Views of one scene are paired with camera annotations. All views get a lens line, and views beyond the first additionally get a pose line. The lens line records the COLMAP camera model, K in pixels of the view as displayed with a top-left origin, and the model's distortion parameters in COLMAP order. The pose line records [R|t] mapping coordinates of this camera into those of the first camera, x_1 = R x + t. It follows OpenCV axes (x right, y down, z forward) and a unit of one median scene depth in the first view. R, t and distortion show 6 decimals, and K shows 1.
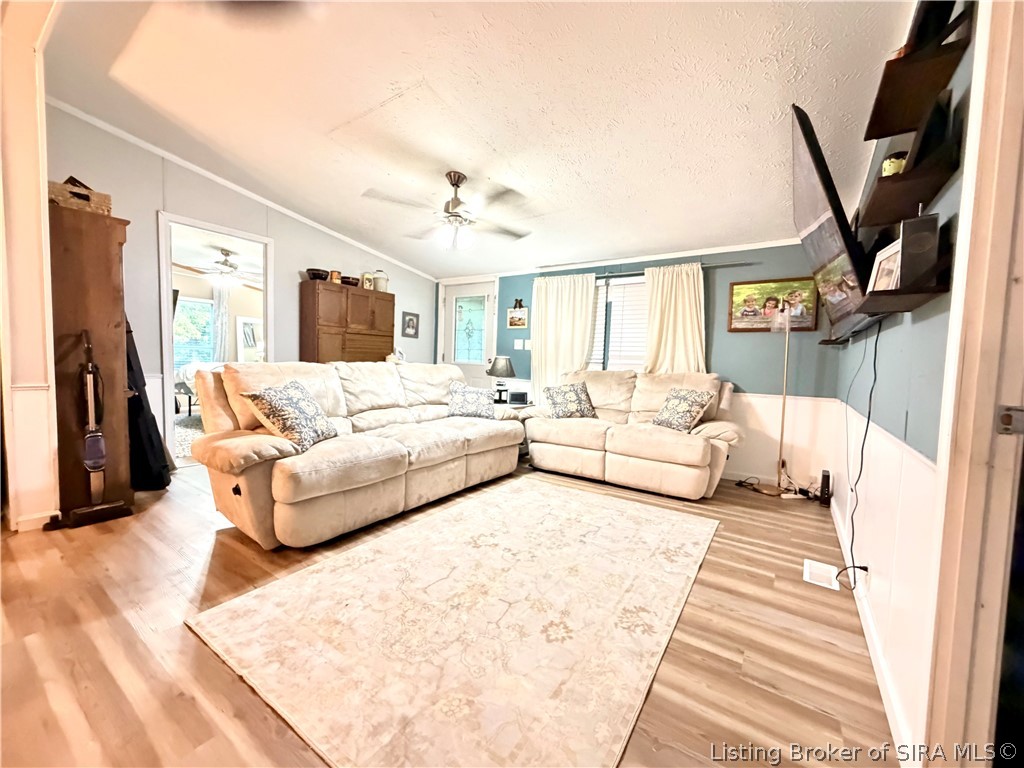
lens RADIAL K [[413.8, 0, 511.5], [0, 413.8, 384.7], [0, 0, 1]] dist [0.002034, -0.000344]
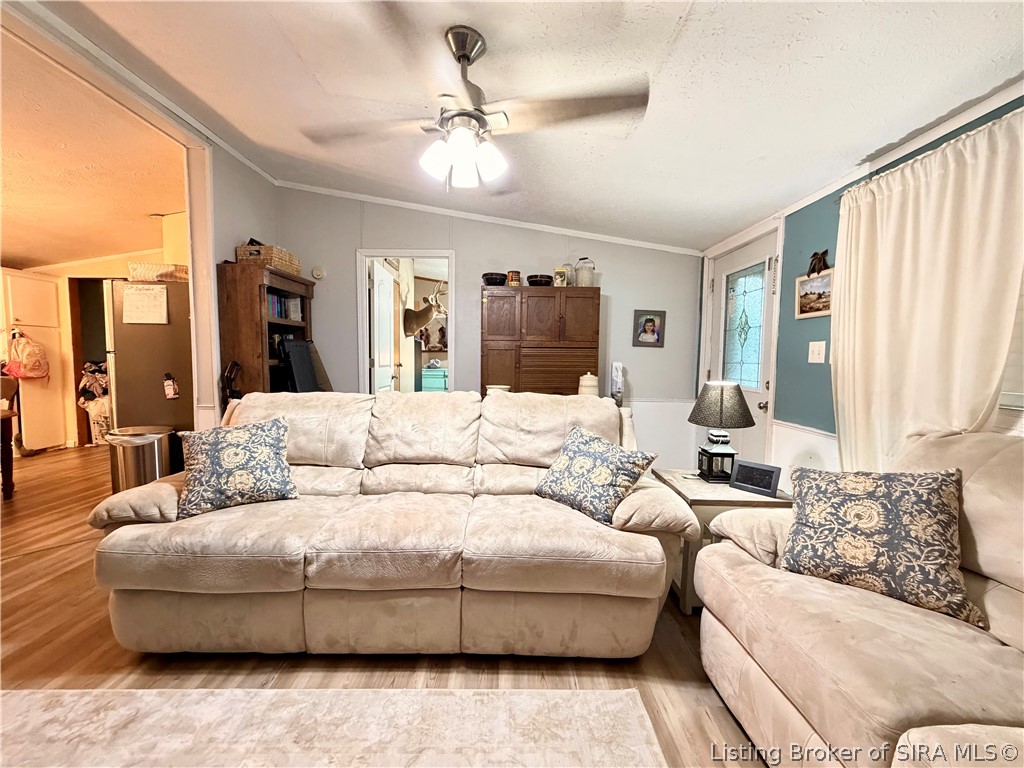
lens RADIAL K [[413.8, 0, 509.6], [0, 413.8, 380.9], [0, 0, 1]] dist [0.002034, -0.000344]
pose [[0.559263, 0.020488, -0.828737, 0.231777], [-0.042835, 0.999073, -0.004207, -0.056493], [0.827883, 0.037852, 0.559622, 0.534271]]
